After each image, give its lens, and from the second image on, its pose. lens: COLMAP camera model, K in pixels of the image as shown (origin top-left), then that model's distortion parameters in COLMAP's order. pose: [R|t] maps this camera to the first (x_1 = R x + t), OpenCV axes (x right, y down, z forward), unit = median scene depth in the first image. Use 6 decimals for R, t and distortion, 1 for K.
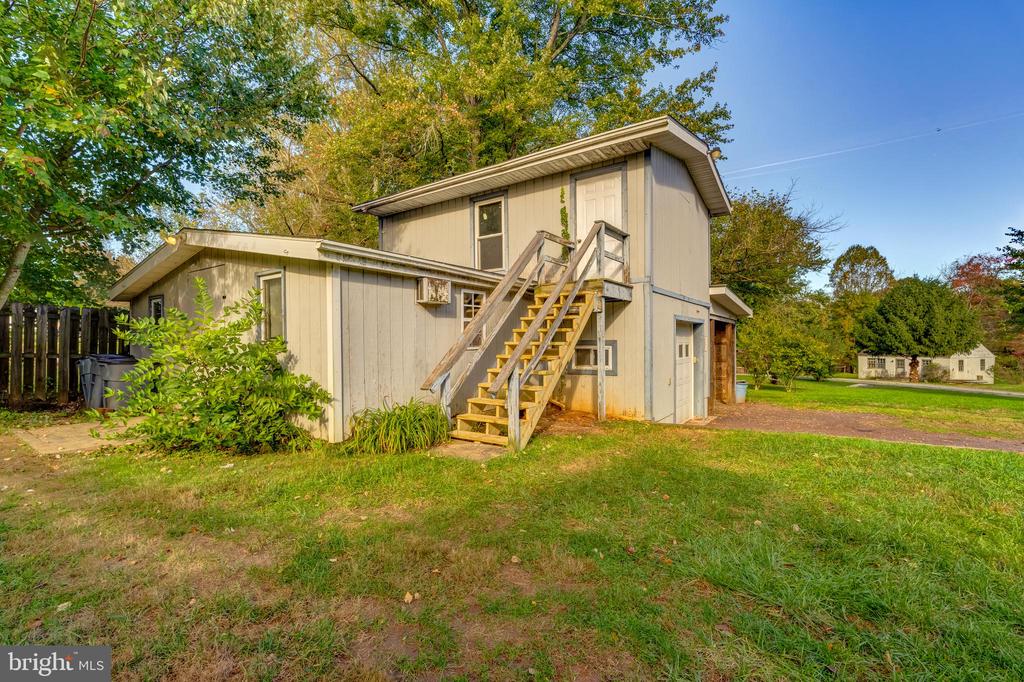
lens RADIAL K [[455.1, 0, 512.0], [0, 455.1, 341.0], [0, 0, 1]] dist [-0.000671, -0.000268]
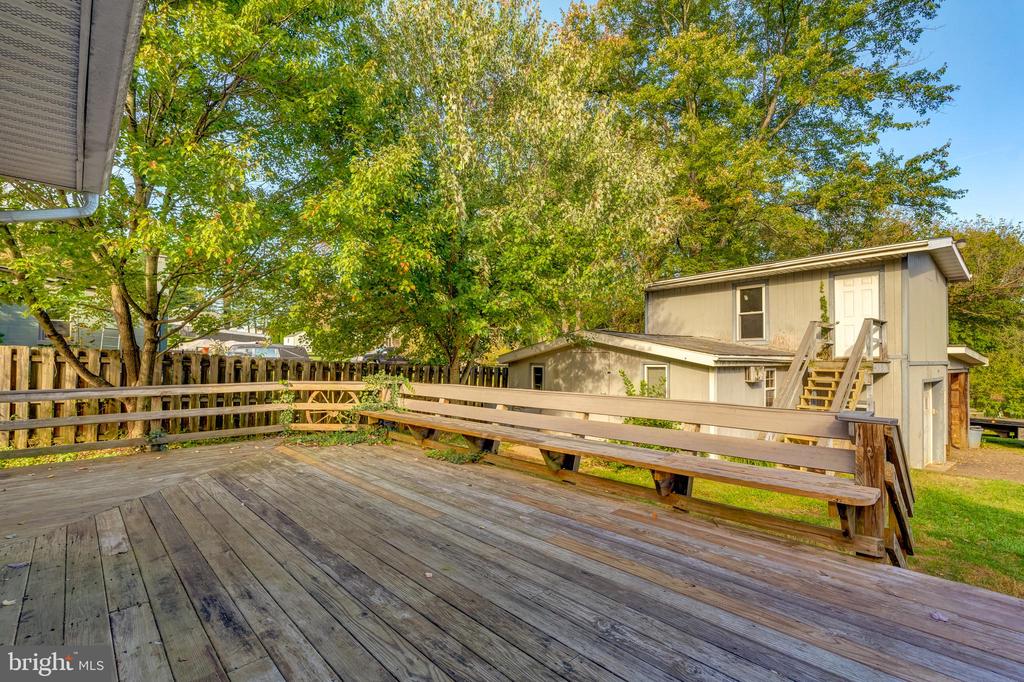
lens RADIAL K [[471.9, 0, 512.0], [0, 471.9, 341.0], [0, 0, 1]] dist [-0.000485, -0.000177]
pose [[0.963017, 0.005367, -0.269386, -0.351146], [-0.011124, 0.999741, -0.019847, -0.117837], [0.269210, 0.022110, 0.962828, -0.503040]]
